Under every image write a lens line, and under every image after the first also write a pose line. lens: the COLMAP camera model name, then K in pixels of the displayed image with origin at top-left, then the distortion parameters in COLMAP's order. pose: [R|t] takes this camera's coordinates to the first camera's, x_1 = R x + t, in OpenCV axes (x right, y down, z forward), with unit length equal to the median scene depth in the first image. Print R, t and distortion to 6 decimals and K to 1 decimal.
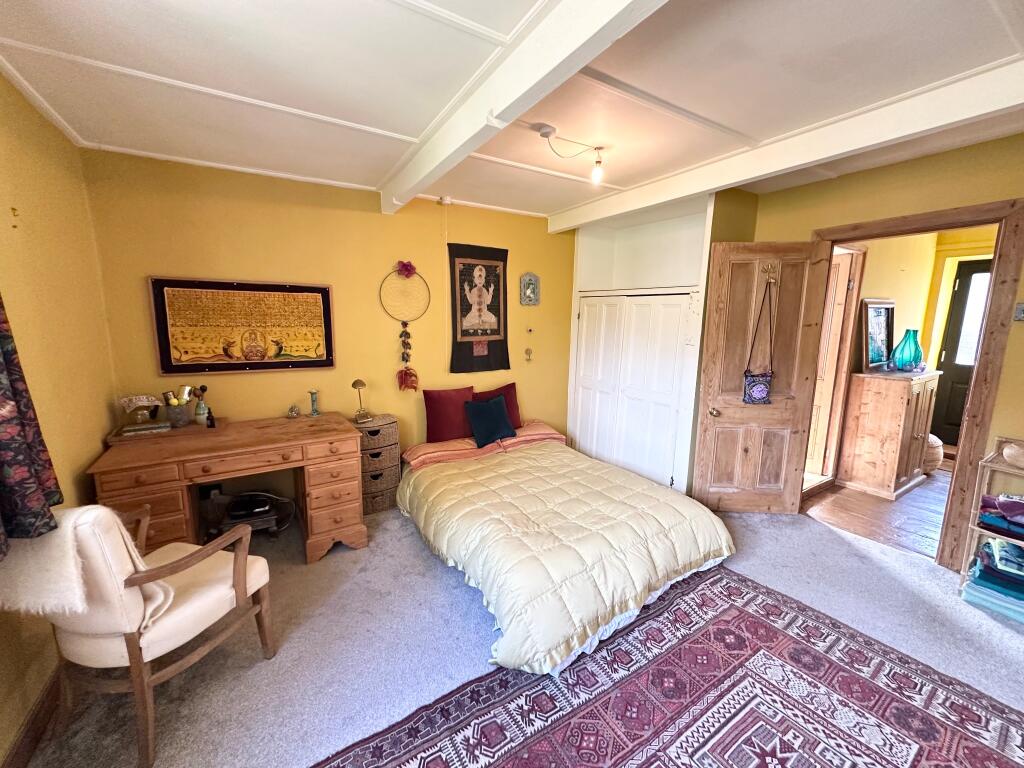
lens RADIAL K [[405.6, 0, 512.8], [0, 405.6, 384.0], [0, 0, 1]] dist [-0.002668, 0.000170]
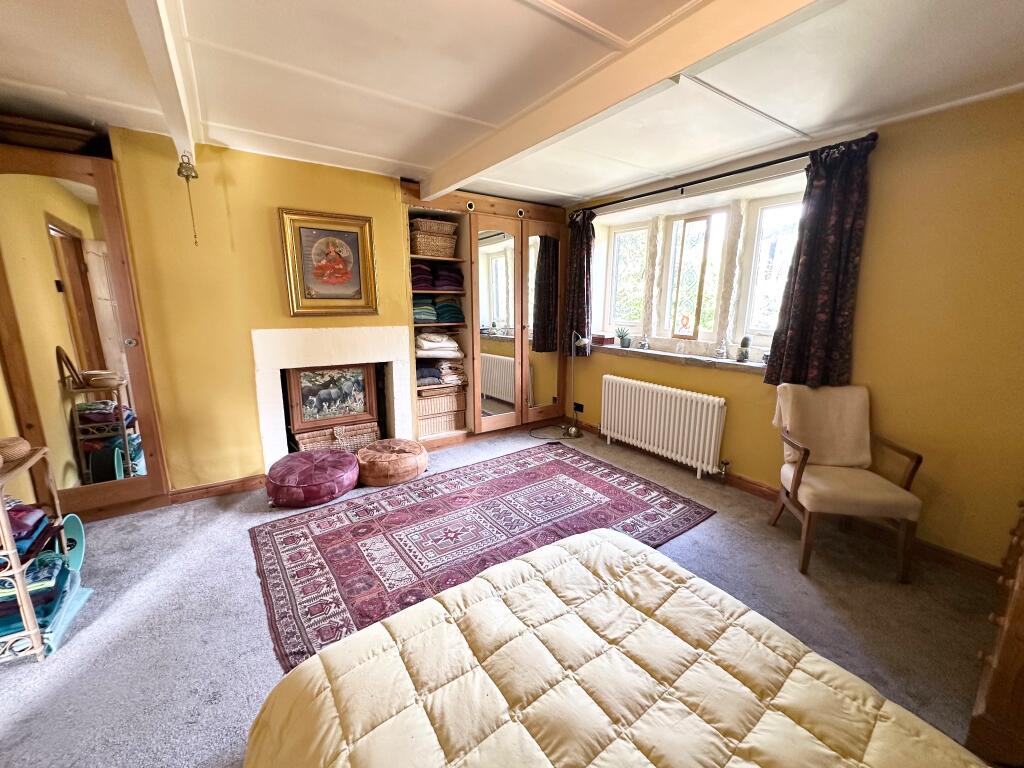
lens RADIAL K [[405.6, 0, 516.6], [0, 405.6, 380.5], [0, 0, 1]] dist [-0.002668, 0.000170]
pose [[-0.998470, -0.007691, -0.054755, 0.187121], [-0.026436, 0.936160, 0.350580, -0.147376], [0.048563, 0.351491, -0.934931, 1.008471]]
